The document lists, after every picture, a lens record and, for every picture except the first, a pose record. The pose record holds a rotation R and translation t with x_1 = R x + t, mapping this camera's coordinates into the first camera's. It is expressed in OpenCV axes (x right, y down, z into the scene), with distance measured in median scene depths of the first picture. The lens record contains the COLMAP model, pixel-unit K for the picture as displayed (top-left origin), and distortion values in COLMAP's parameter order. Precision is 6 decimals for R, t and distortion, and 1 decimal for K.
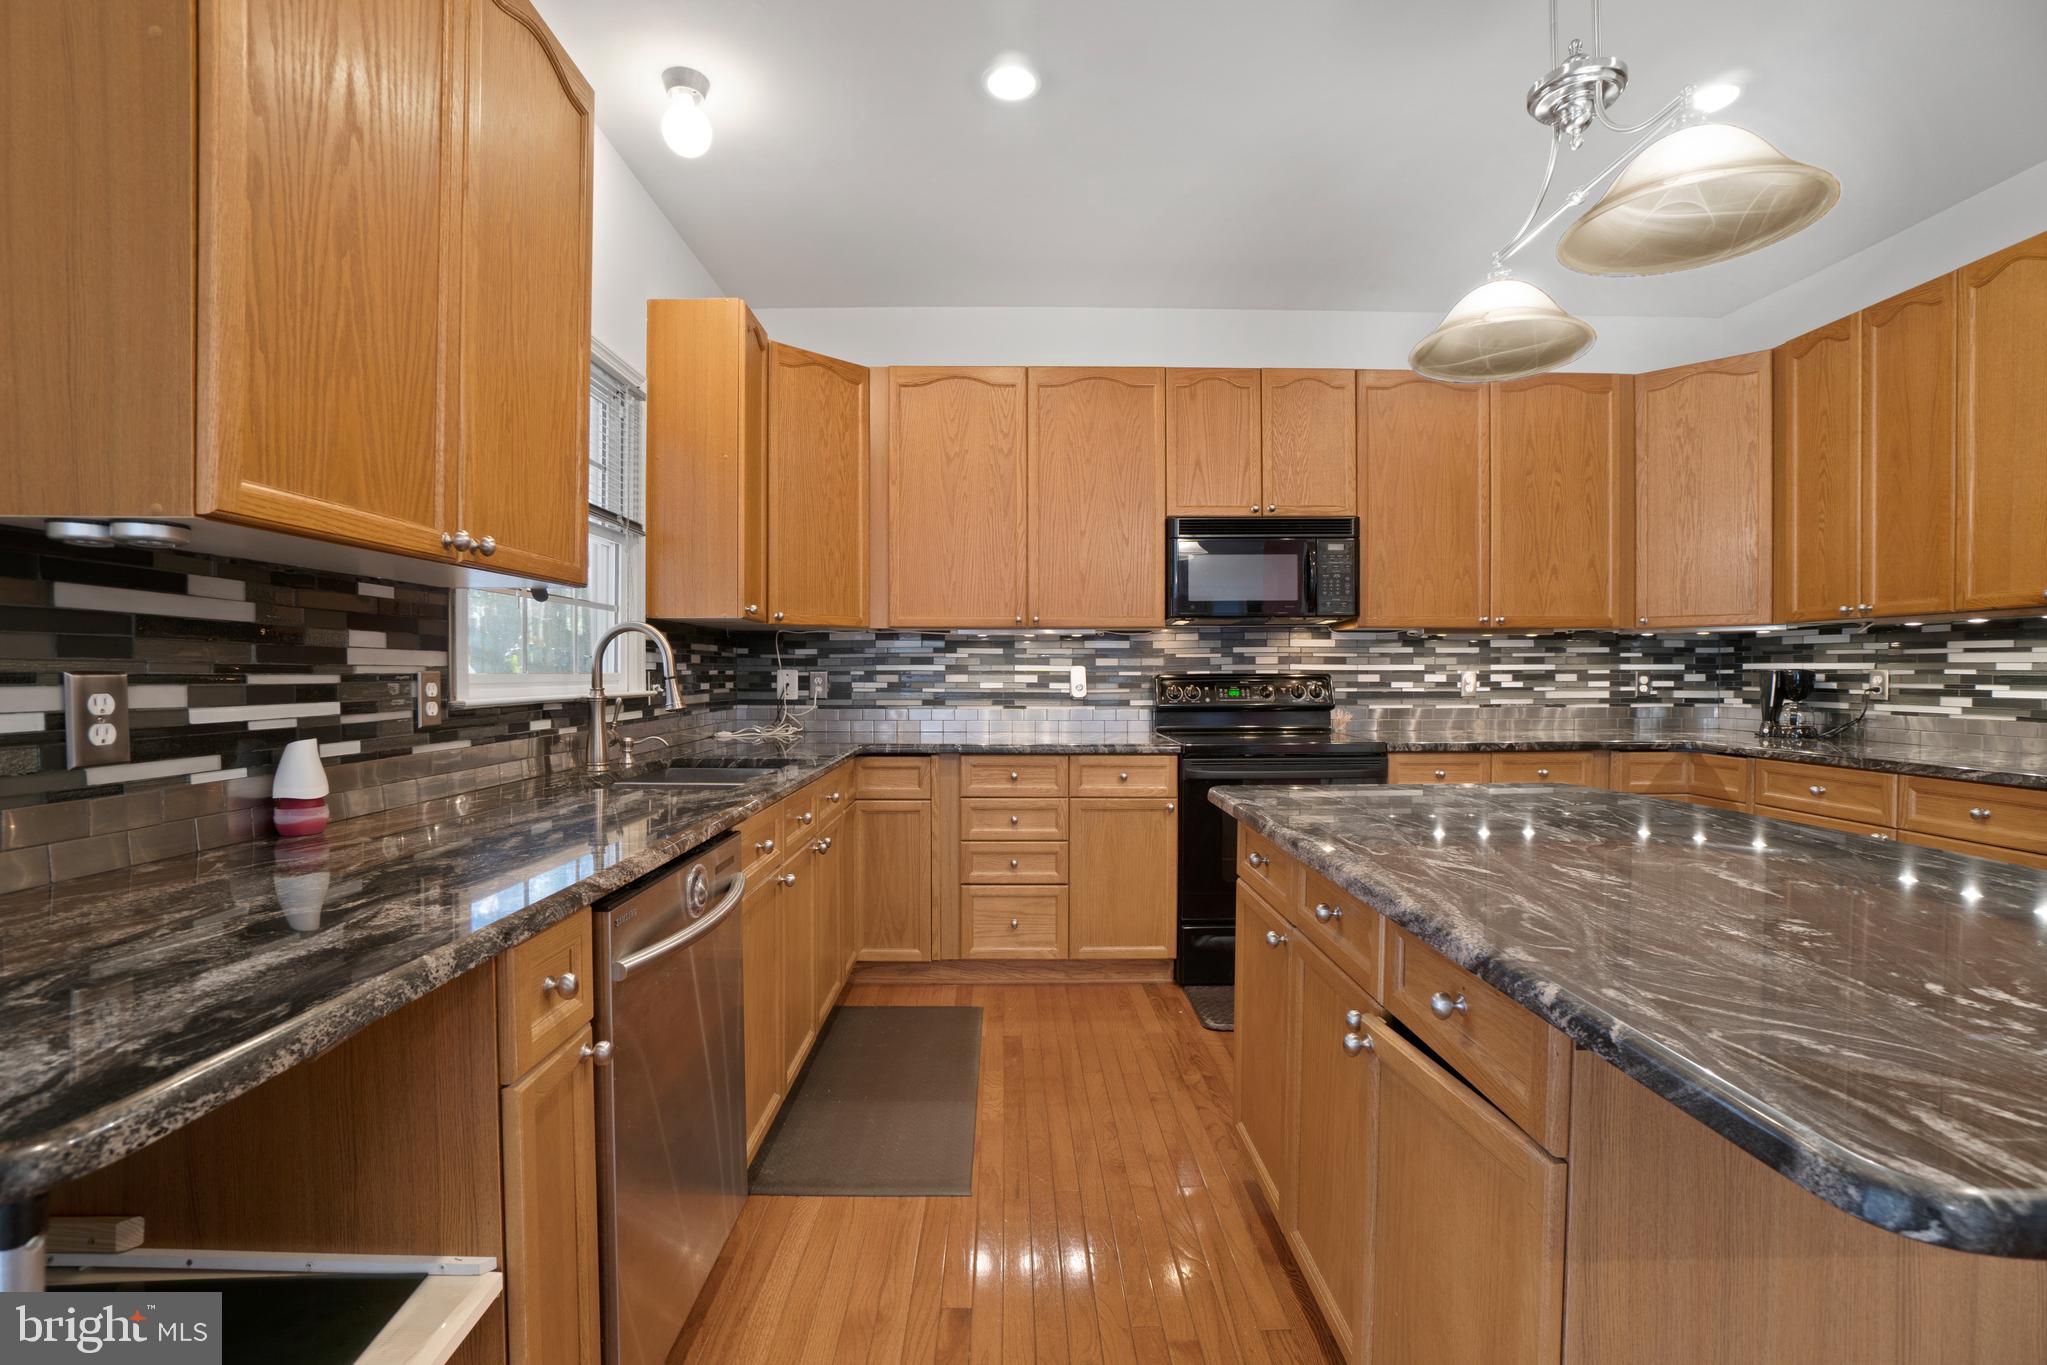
lens RADIAL K [[908.5, 0, 1014.7], [0, 908.5, 690.0], [0, 0, 1]] dist [-0.064700, 0.023526]
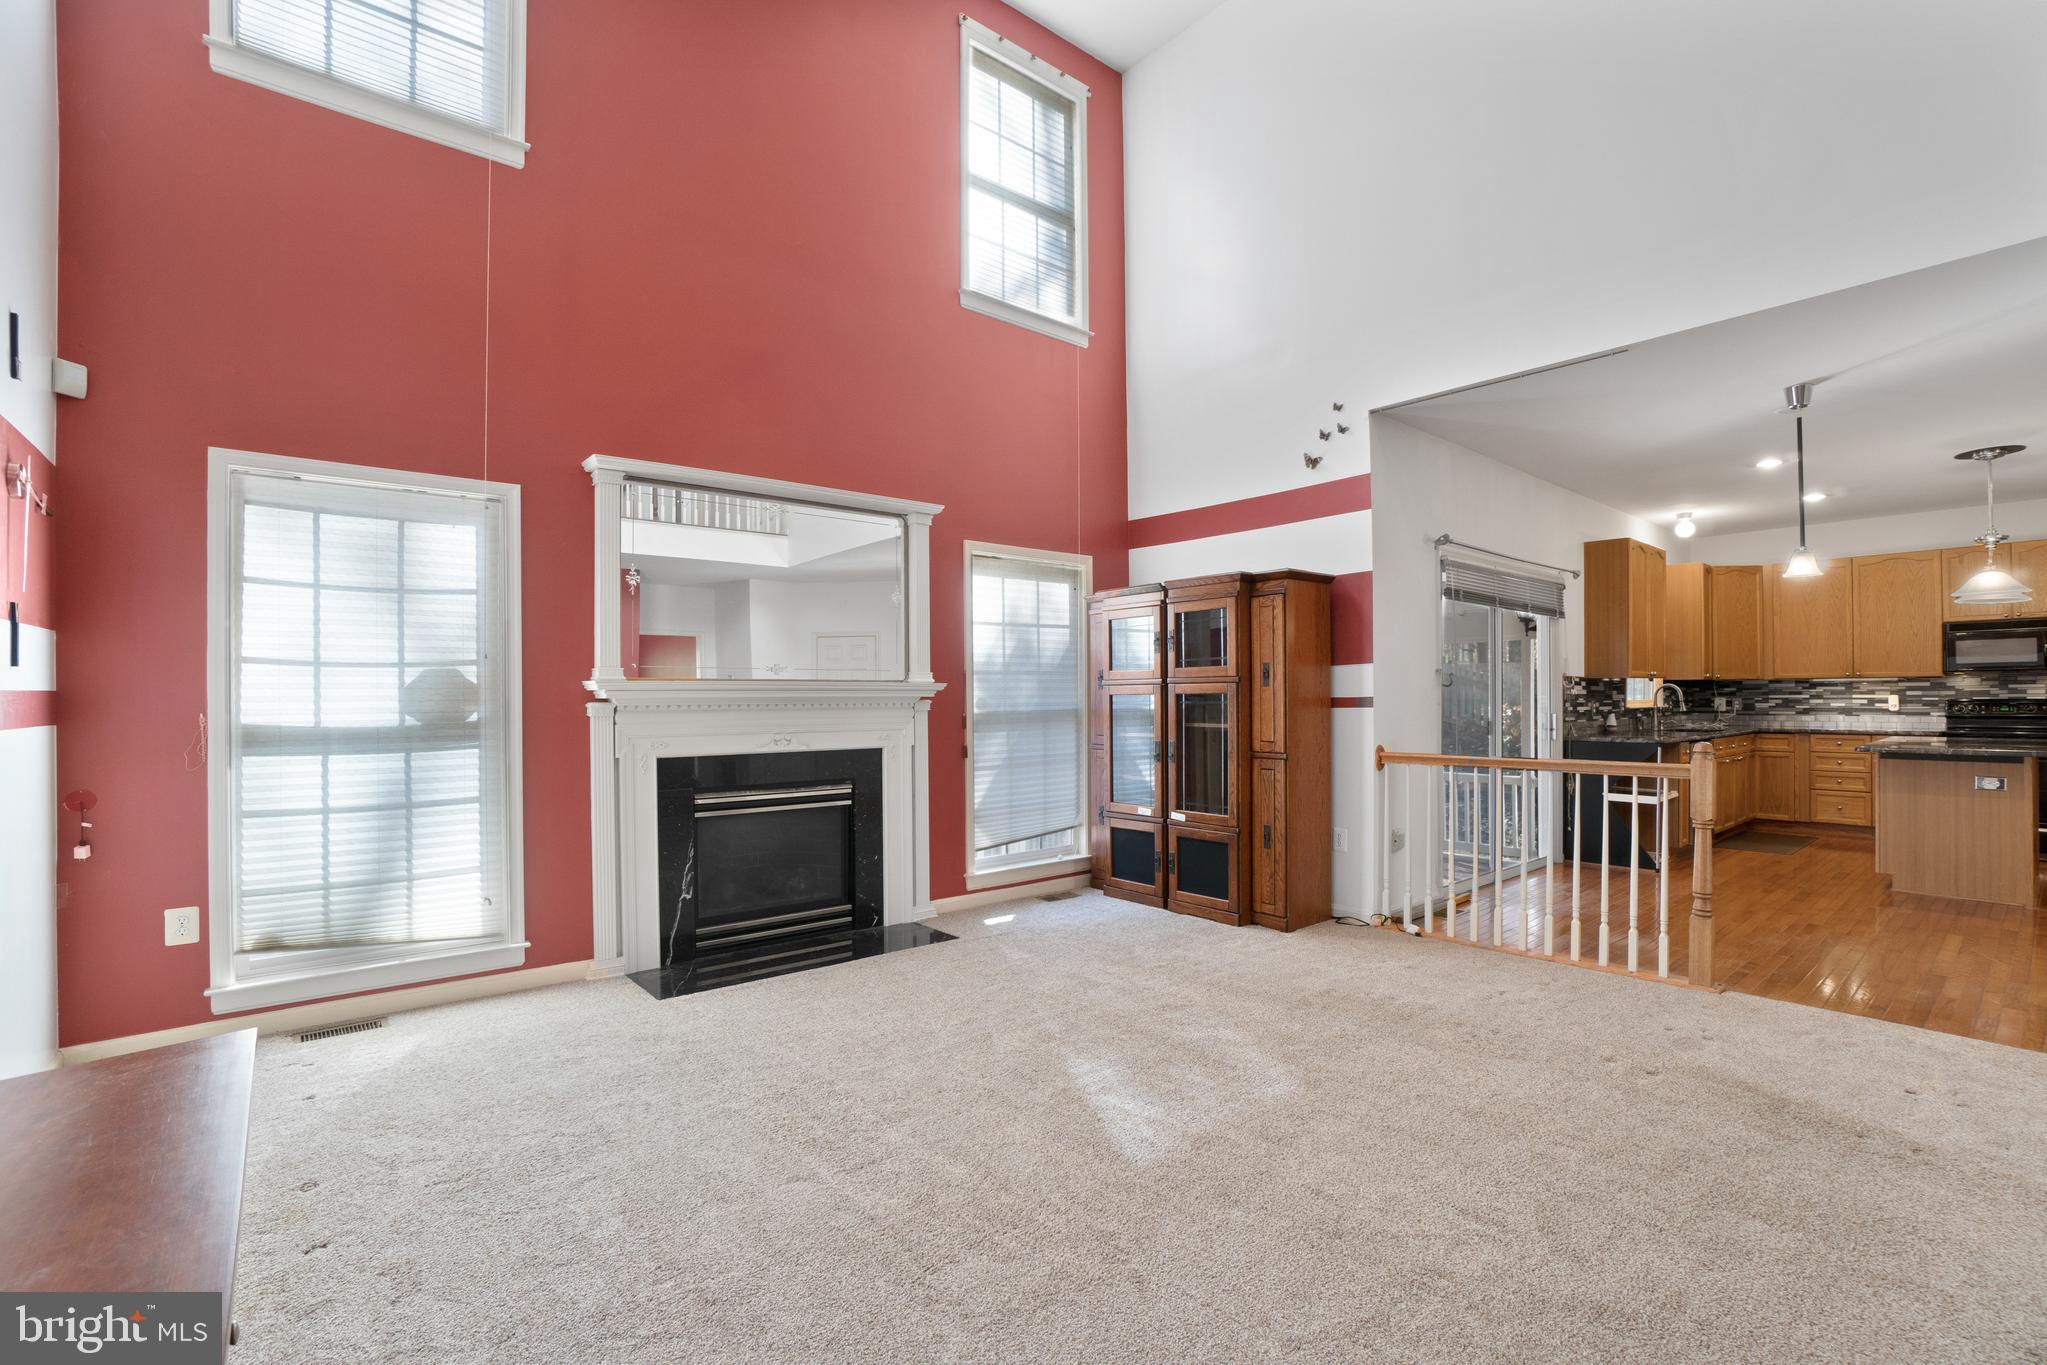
lens RADIAL K [[913.8, 0, 1021.6], [0, 913.8, 695.8], [0, 0, 1]] dist [-0.061225, 0.022239]
pose [[0.630294, -0.005065, -0.776340, 0.393408], [-0.009816, 0.999847, -0.014492, 0.024093], [0.776295, 0.016755, 0.630147, -1.867477]]
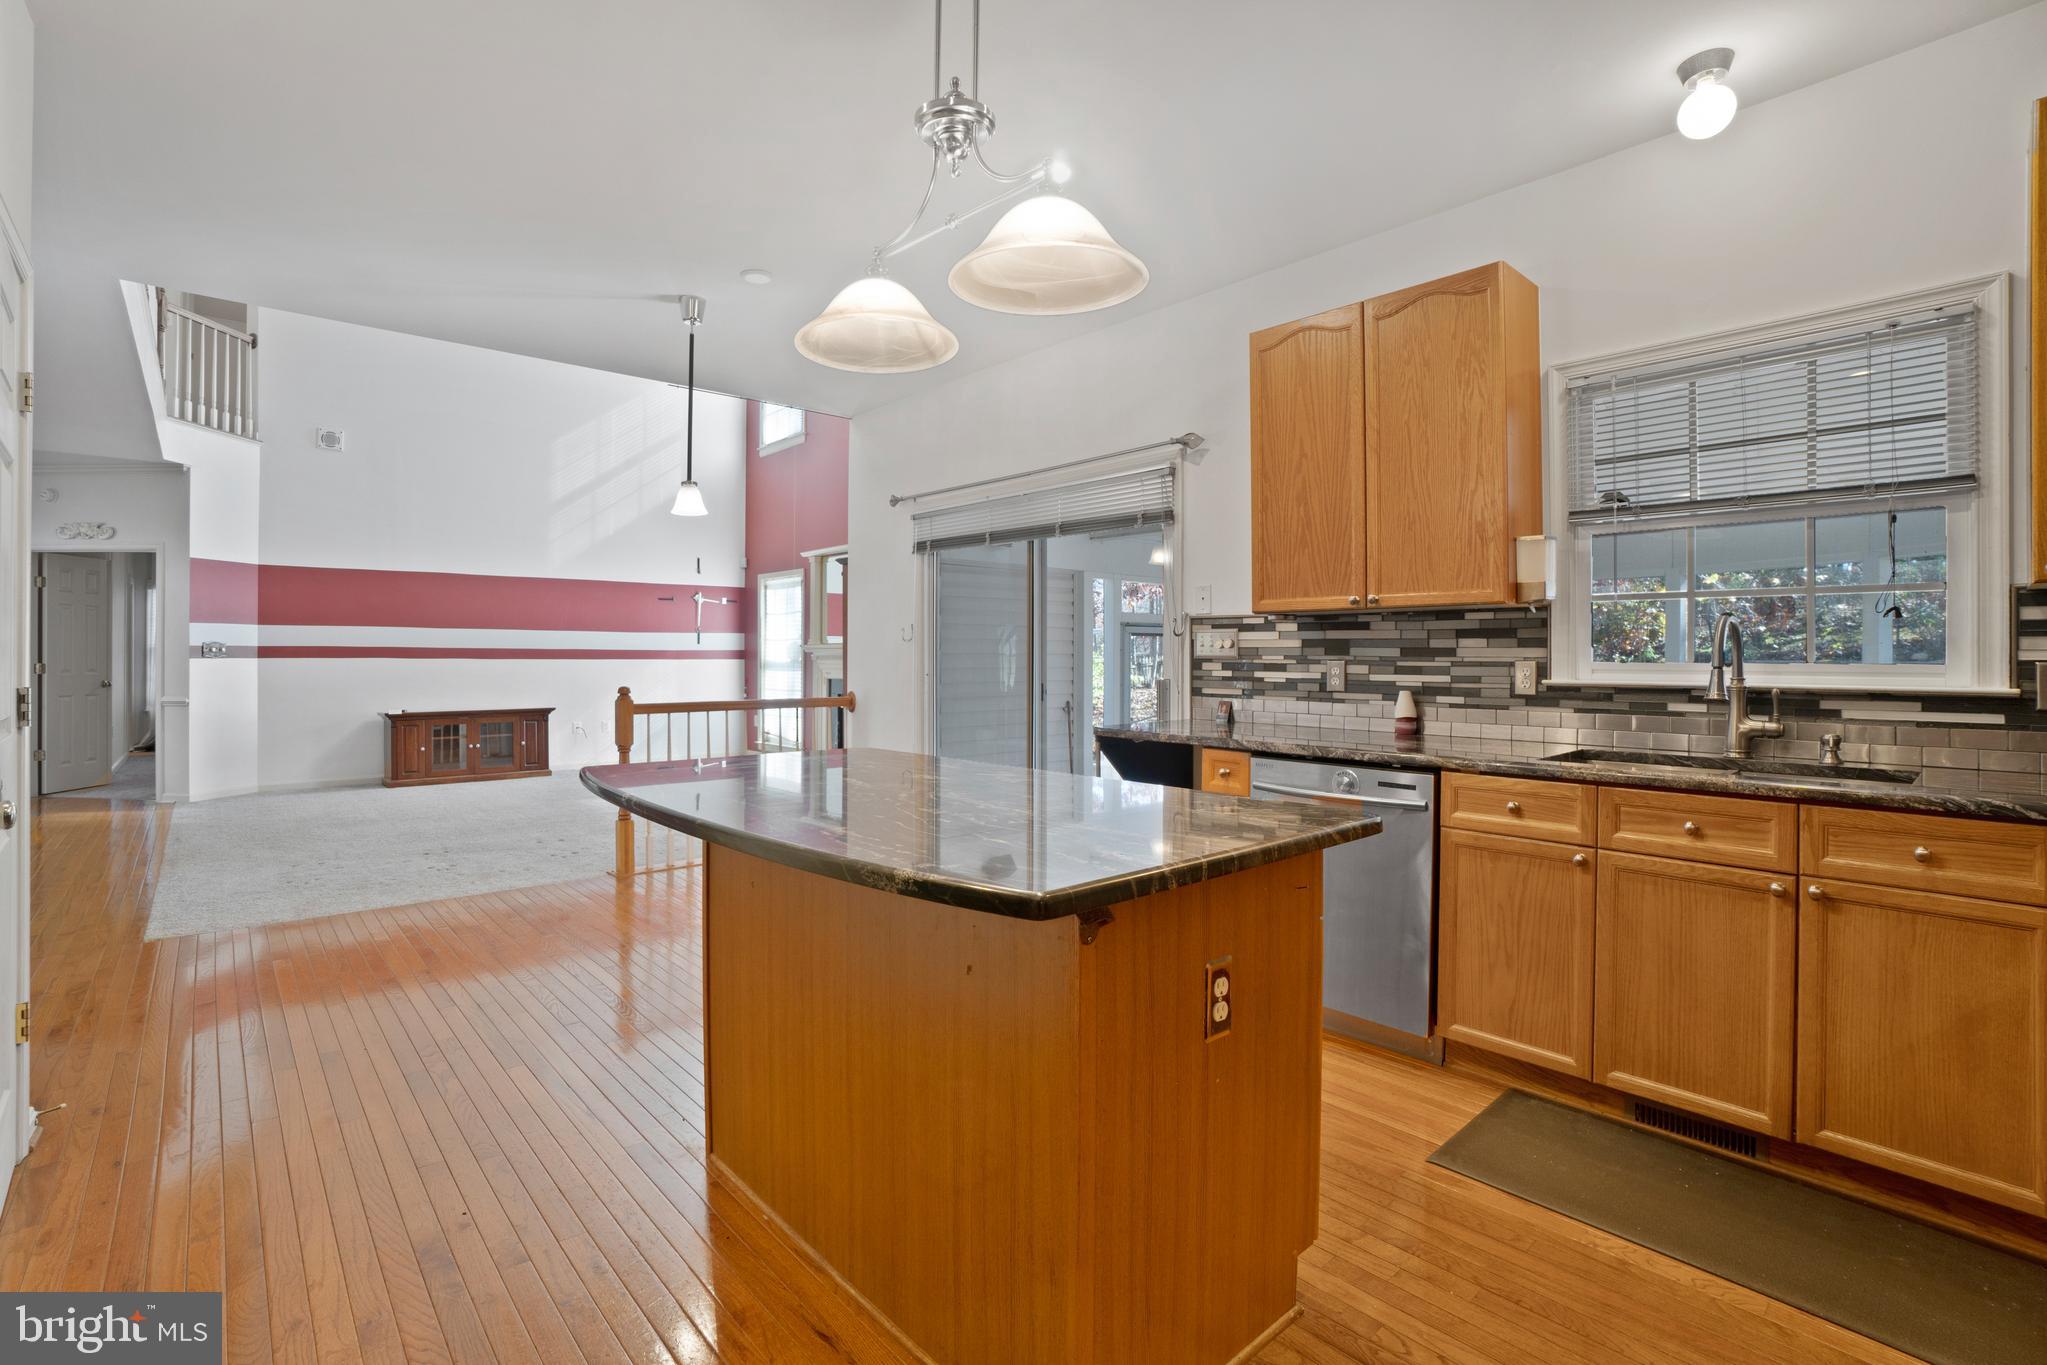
lens RADIAL K [[905.7, 0, 1017.4], [0, 905.7, 664.1], [0, 0, 1]] dist [-0.052248, 0.000312]
pose [[-0.744935, 0.003640, -0.667127, 0.550843], [-0.015589, 0.999617, 0.022860, -0.018402], [0.666955, 0.027429, -0.744593, 0.790369]]
